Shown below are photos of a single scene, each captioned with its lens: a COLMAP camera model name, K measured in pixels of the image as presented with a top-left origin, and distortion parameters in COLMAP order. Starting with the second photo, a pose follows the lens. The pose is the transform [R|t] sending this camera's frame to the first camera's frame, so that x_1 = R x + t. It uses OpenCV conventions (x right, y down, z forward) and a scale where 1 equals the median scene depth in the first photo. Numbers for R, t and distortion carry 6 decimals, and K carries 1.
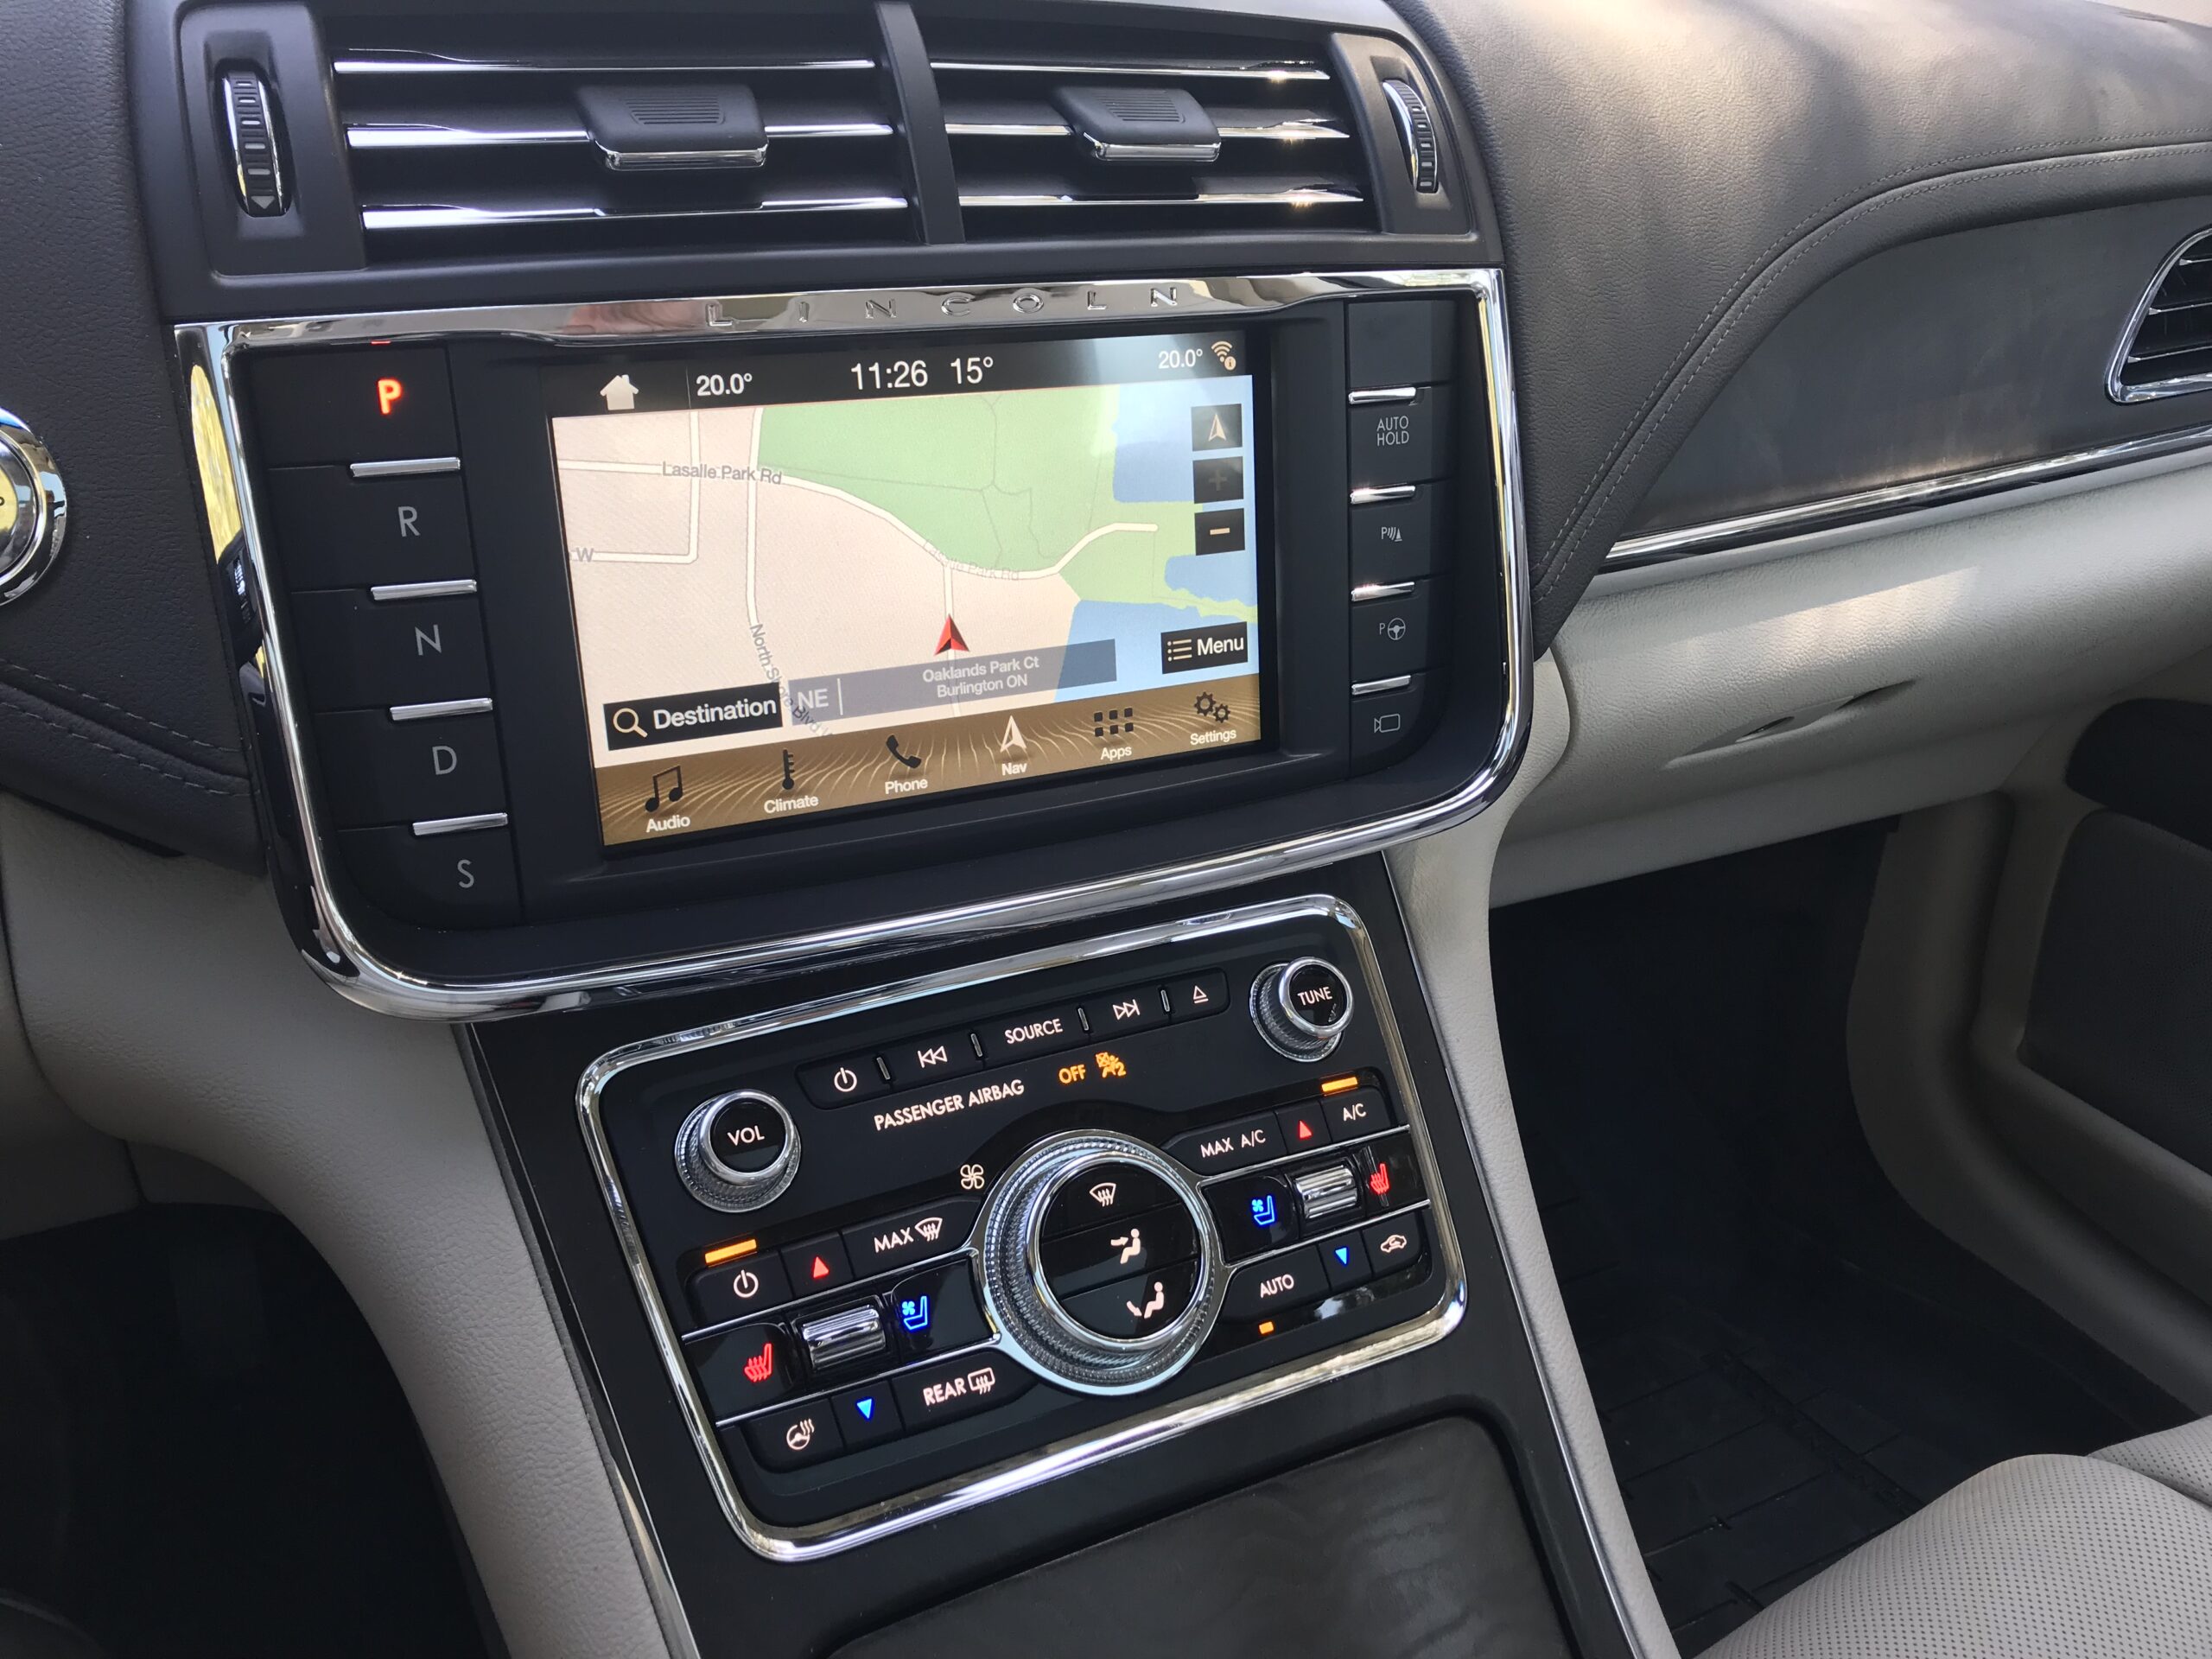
lens RADIAL K [[1833.9, 0, 1106.0], [0, 1833.9, 829.5], [0, 0, 1]] dist [0.017966, 0.000396]
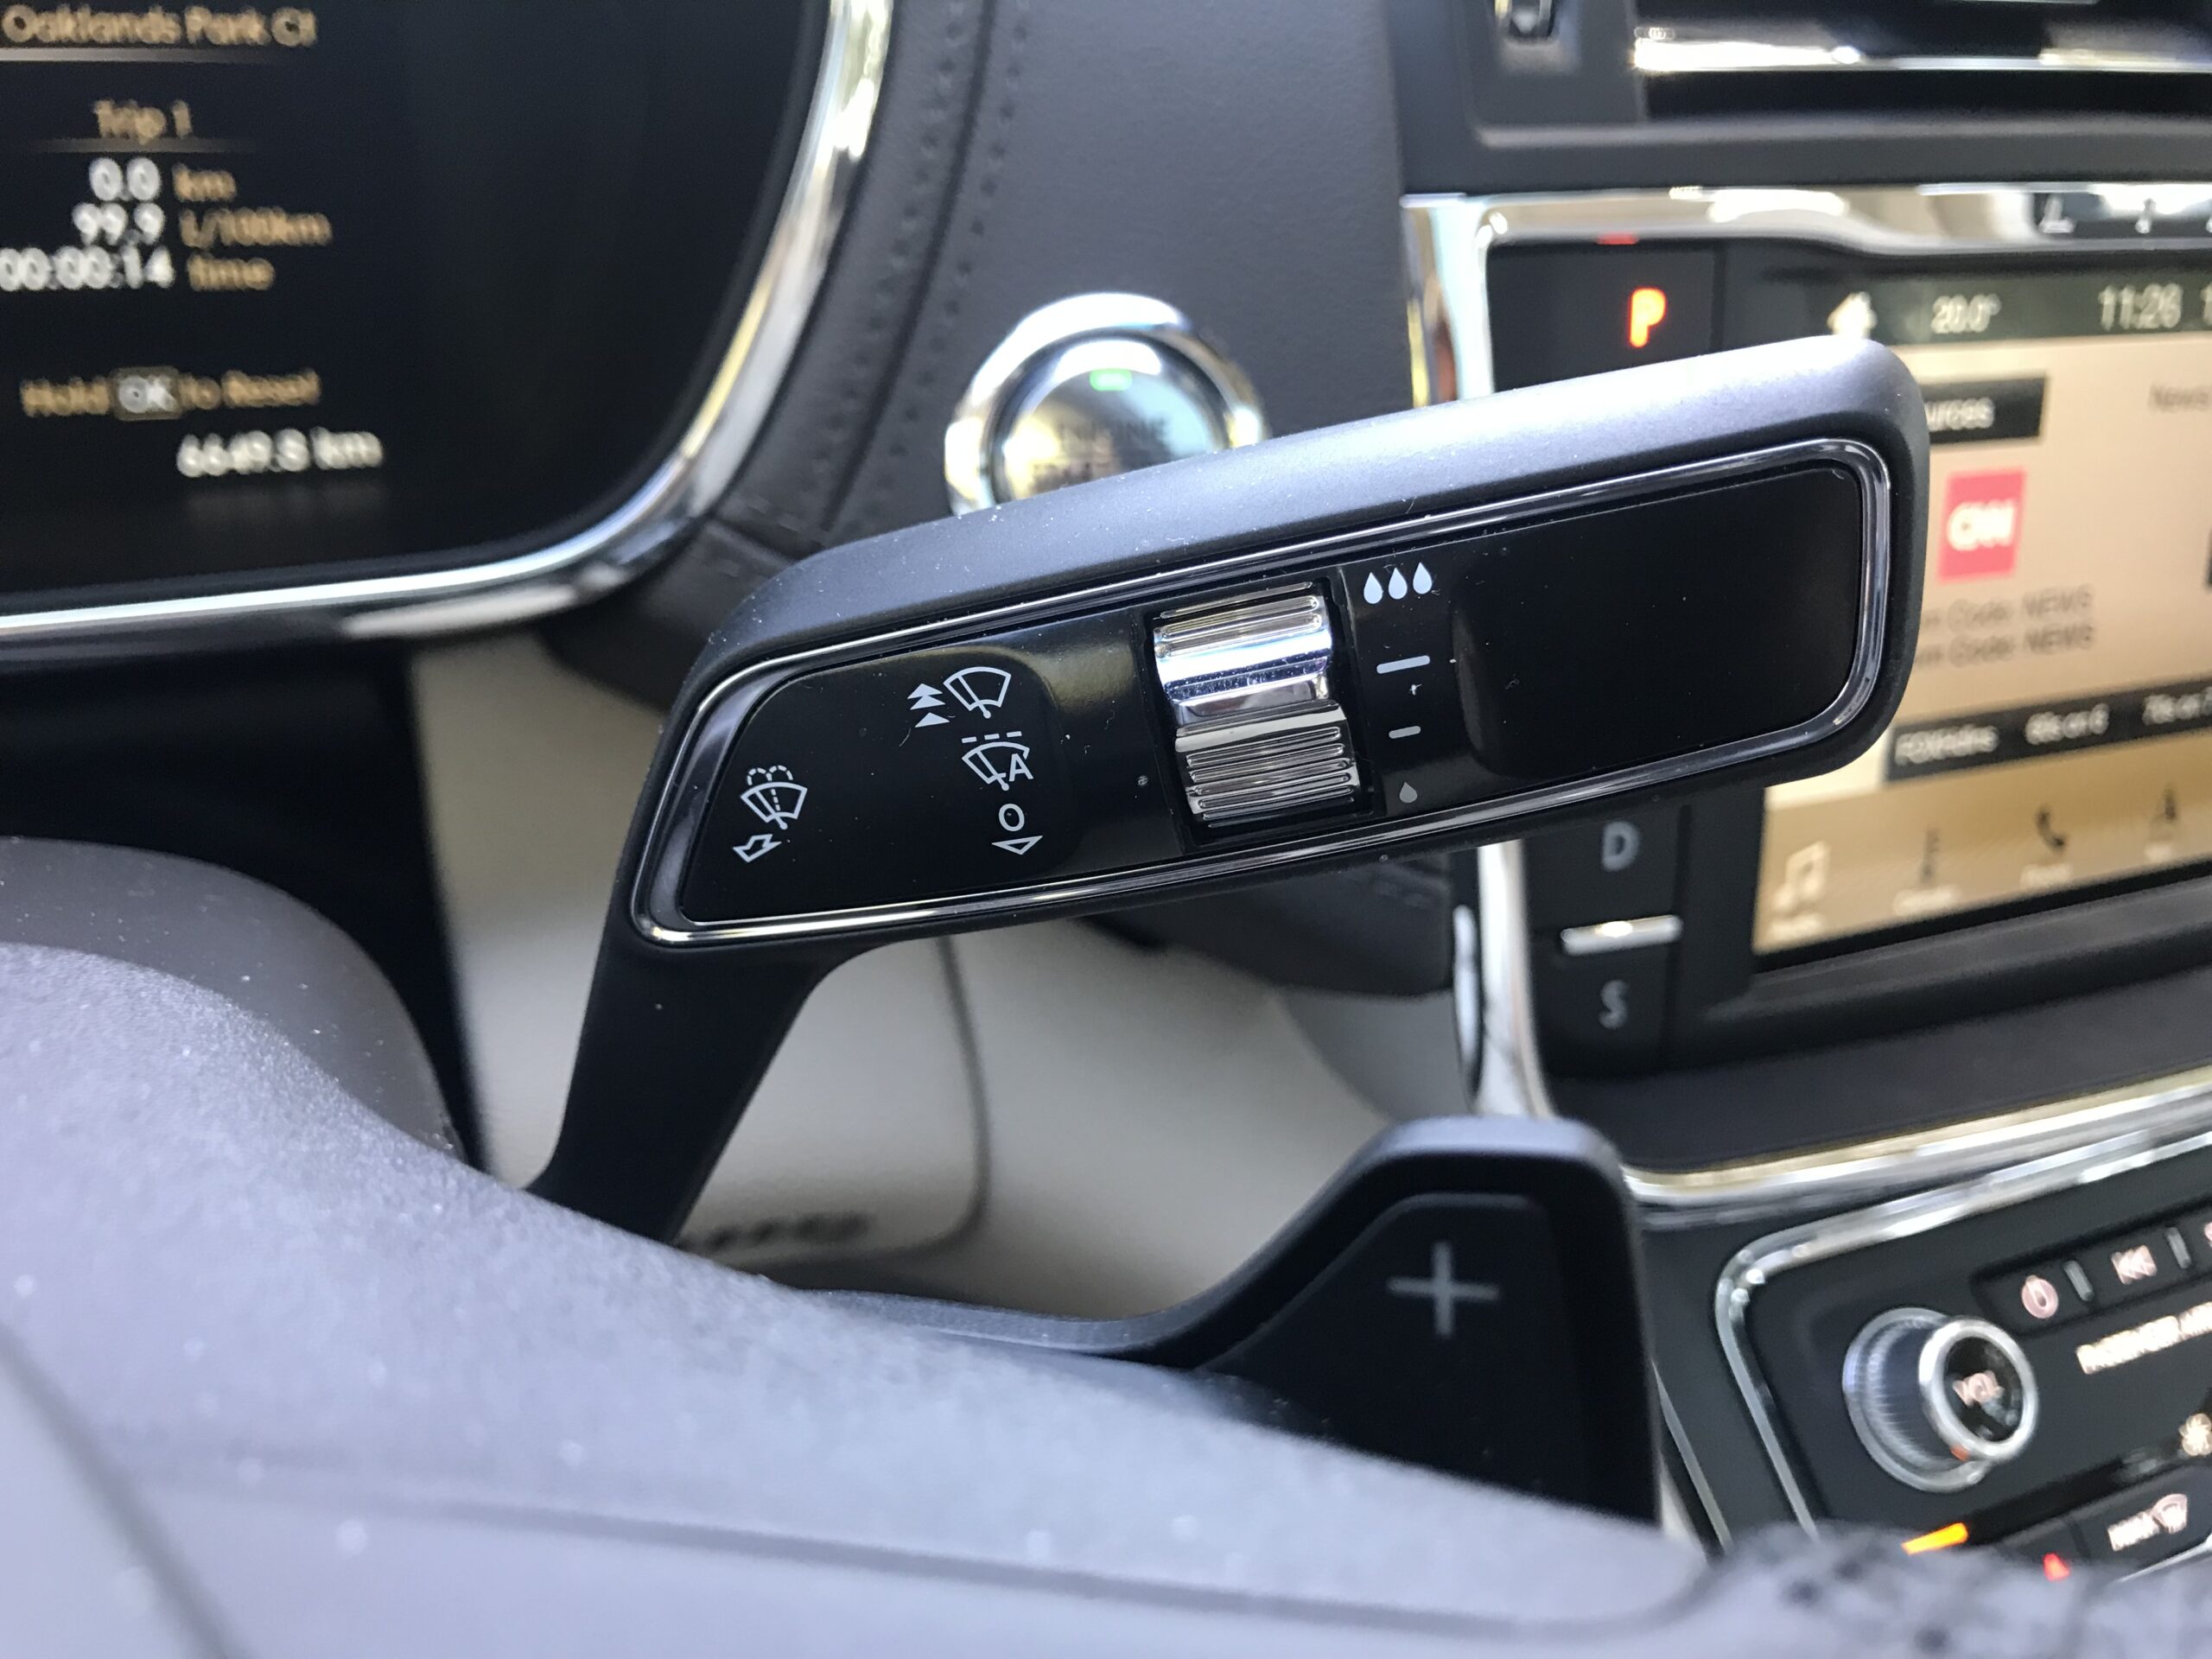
lens RADIAL K [[1833.9, 0, 1106.0], [0, 1833.9, 829.5], [0, 0, 1]] dist [0.017966, 0.000396]
pose [[0.998275, 0.046693, -0.035583, -0.490076], [-0.045281, 0.998192, 0.039520, -0.057964], [0.037364, -0.037841, 0.998585, 0.272928]]
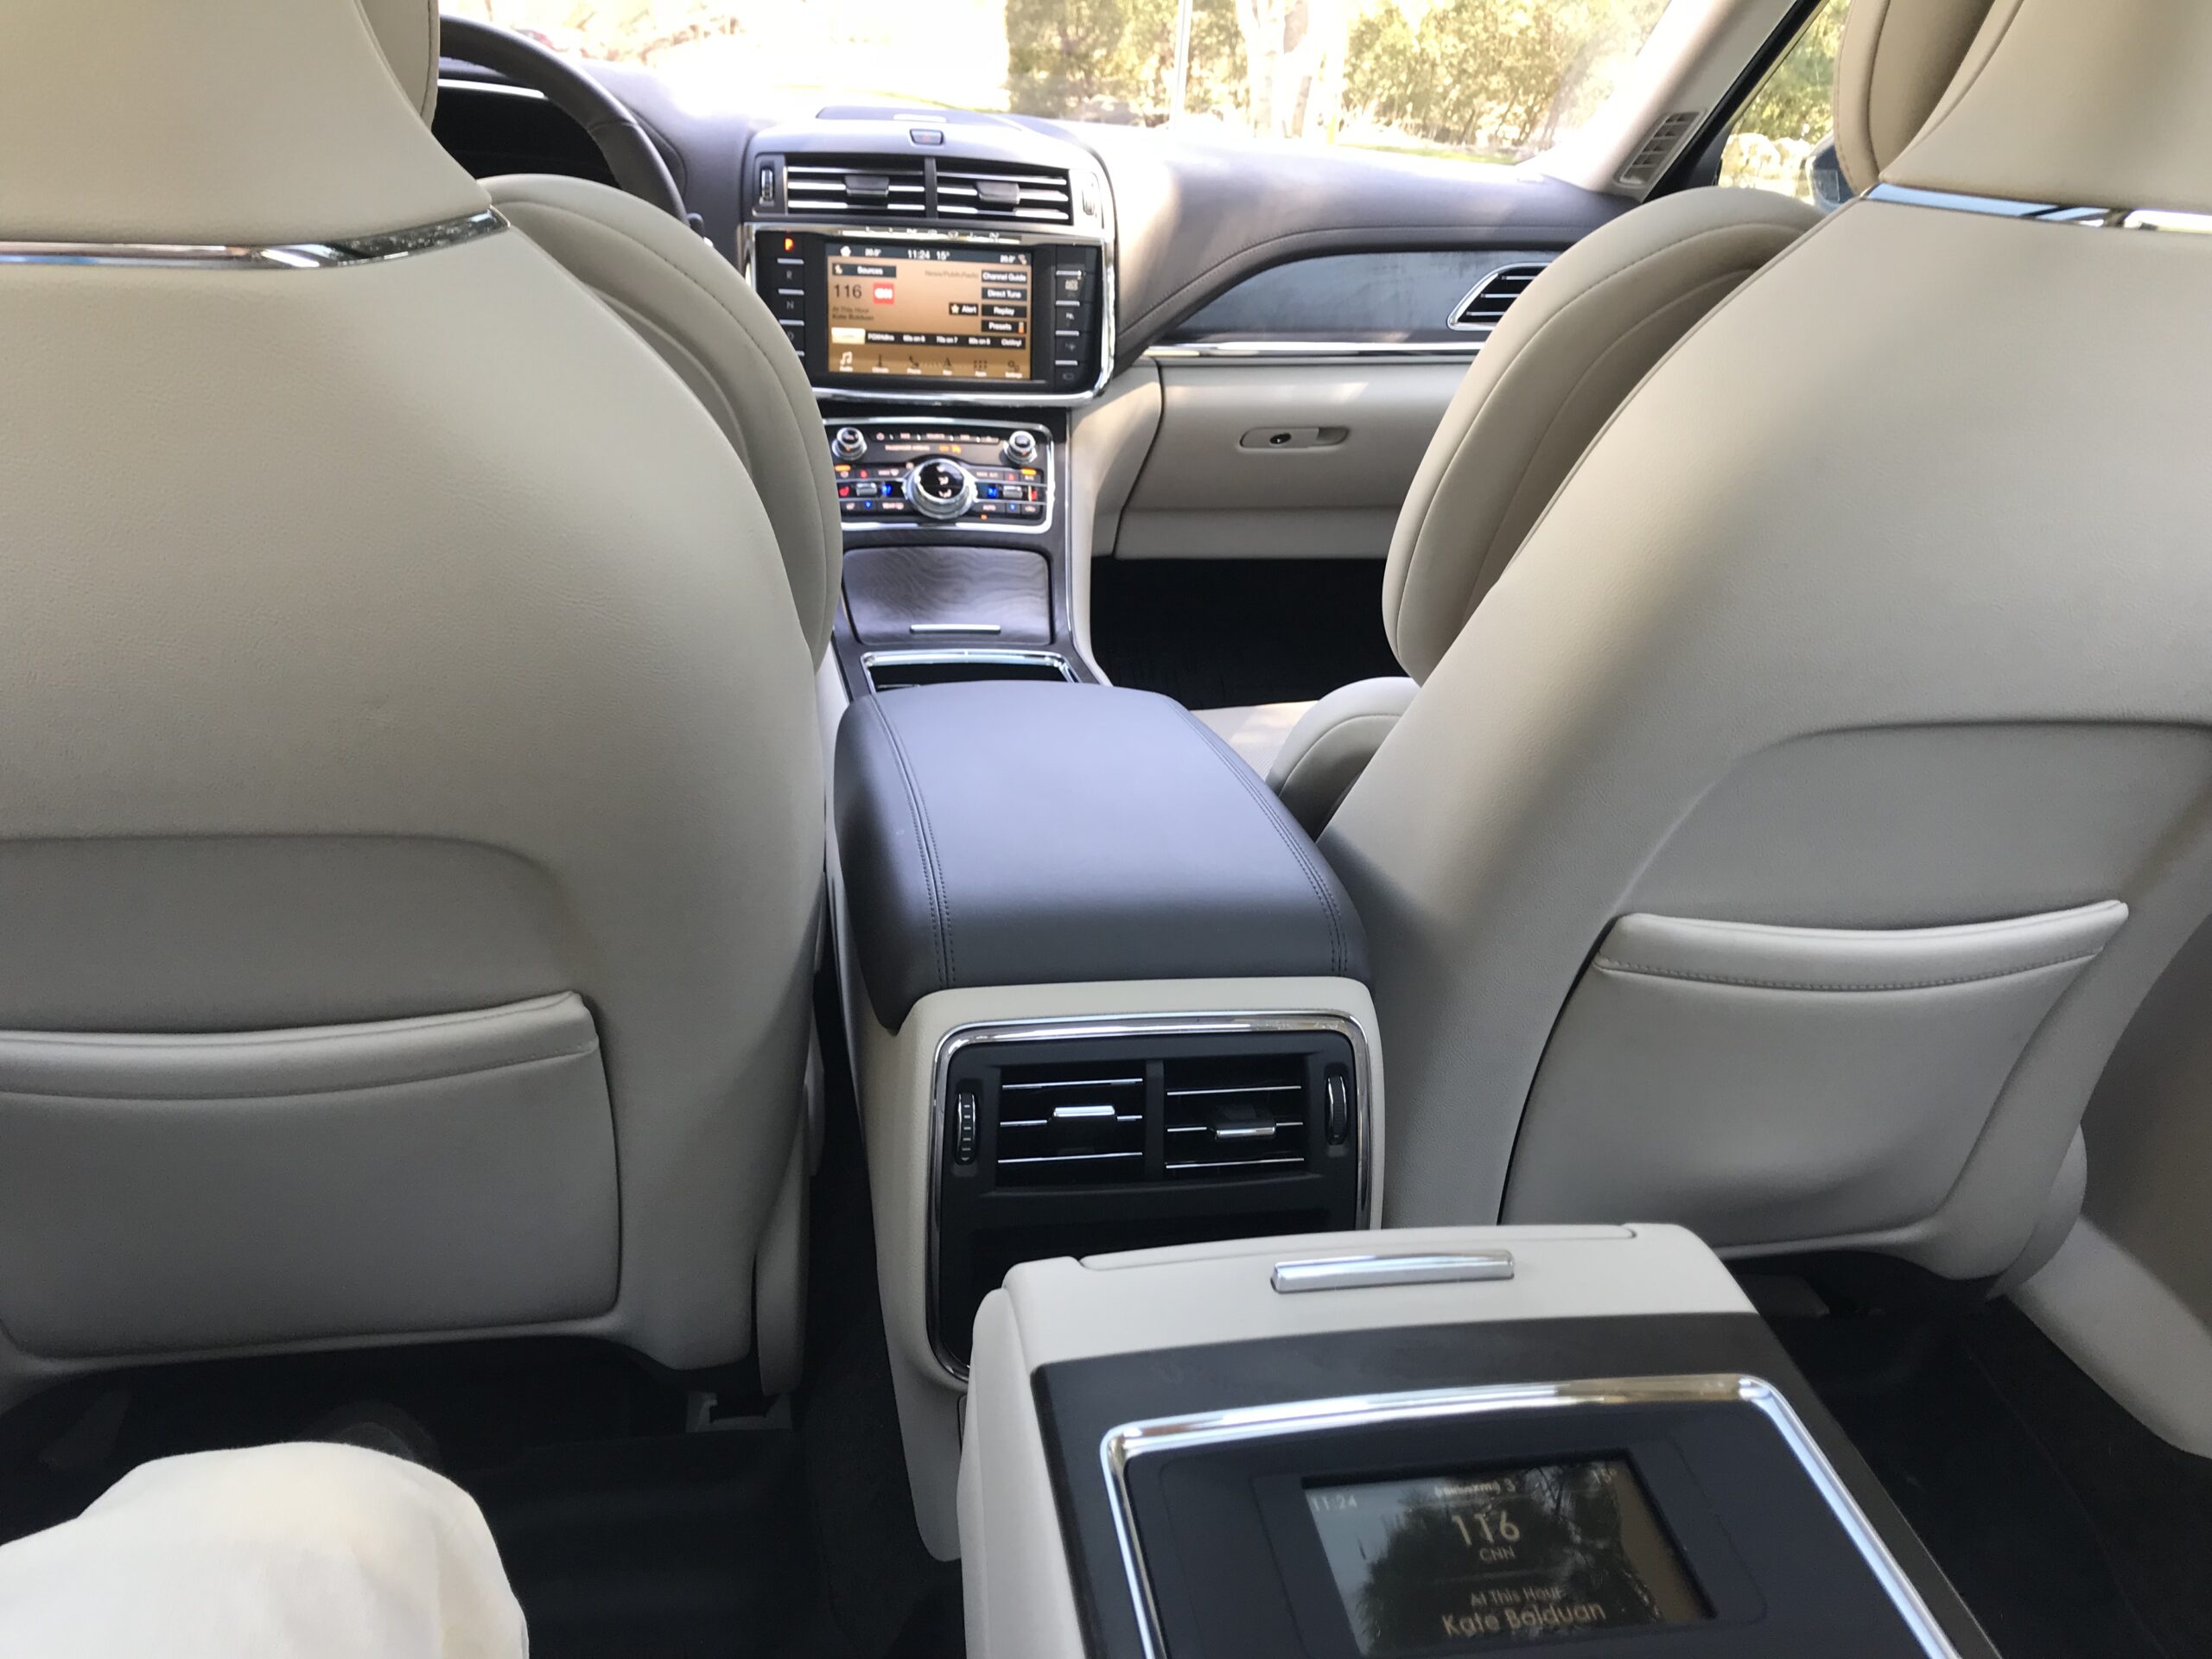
lens RADIAL K [[1833.9, 0, 1106.0], [0, 1833.9, 829.5], [0, 0, 1]] dist [0.017966, 0.000396]
pose [[0.966736, 0.110515, -0.230670, 1.254699], [-0.127638, 0.989966, -0.060635, 1.098338], [0.221654, 0.088061, 0.971141, -2.461430]]
